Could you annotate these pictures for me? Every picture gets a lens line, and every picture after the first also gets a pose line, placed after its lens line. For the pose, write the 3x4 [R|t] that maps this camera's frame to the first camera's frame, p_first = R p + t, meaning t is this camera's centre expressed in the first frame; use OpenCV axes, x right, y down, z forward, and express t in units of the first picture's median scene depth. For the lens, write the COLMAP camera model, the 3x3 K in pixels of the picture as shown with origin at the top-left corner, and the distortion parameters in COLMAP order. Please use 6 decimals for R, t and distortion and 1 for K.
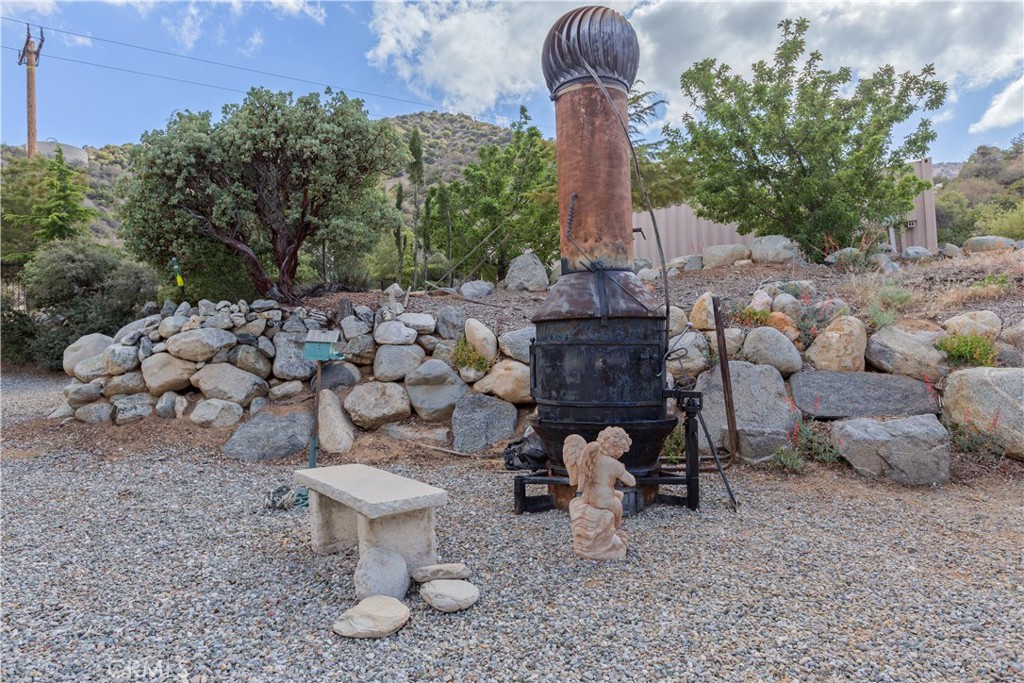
lens RADIAL K [[617.9, 0, 512.2], [0, 617.9, 328.3], [0, 0, 1]] dist [0.005022, 0.000457]
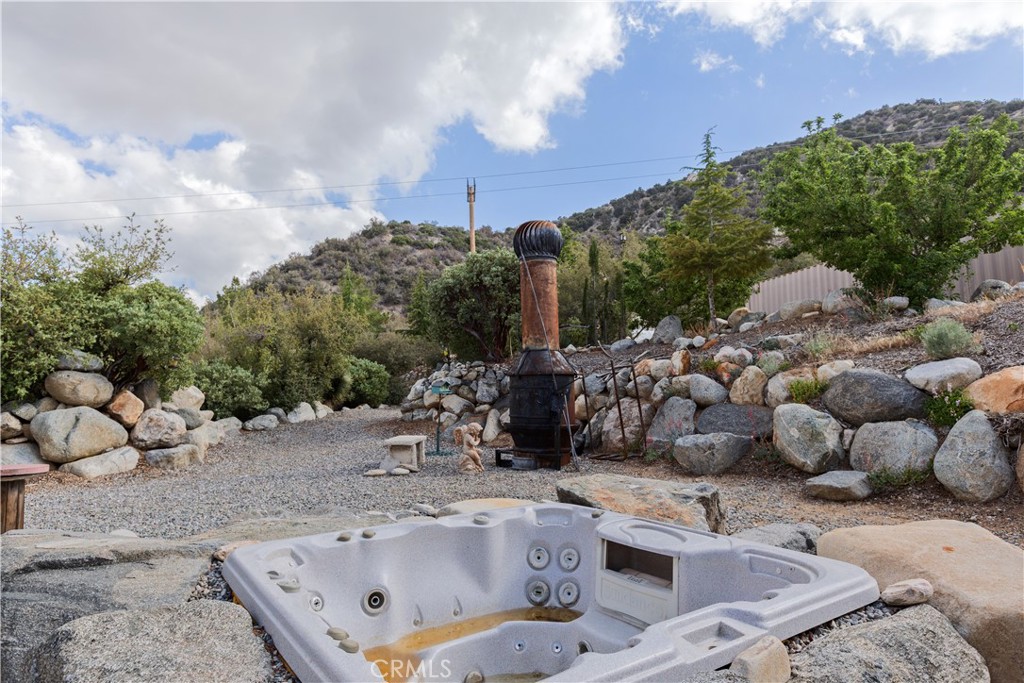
lens RADIAL K [[632.4, 0, 512.0], [0, 632.4, 341.5], [0, 0, 1]] dist [0.000519, -0.000660]
pose [[0.756669, -0.044090, -0.652310, 0.995891], [0.027847, 0.998992, -0.035220, -0.036657], [0.653205, 0.008485, 0.757133, -0.421333]]
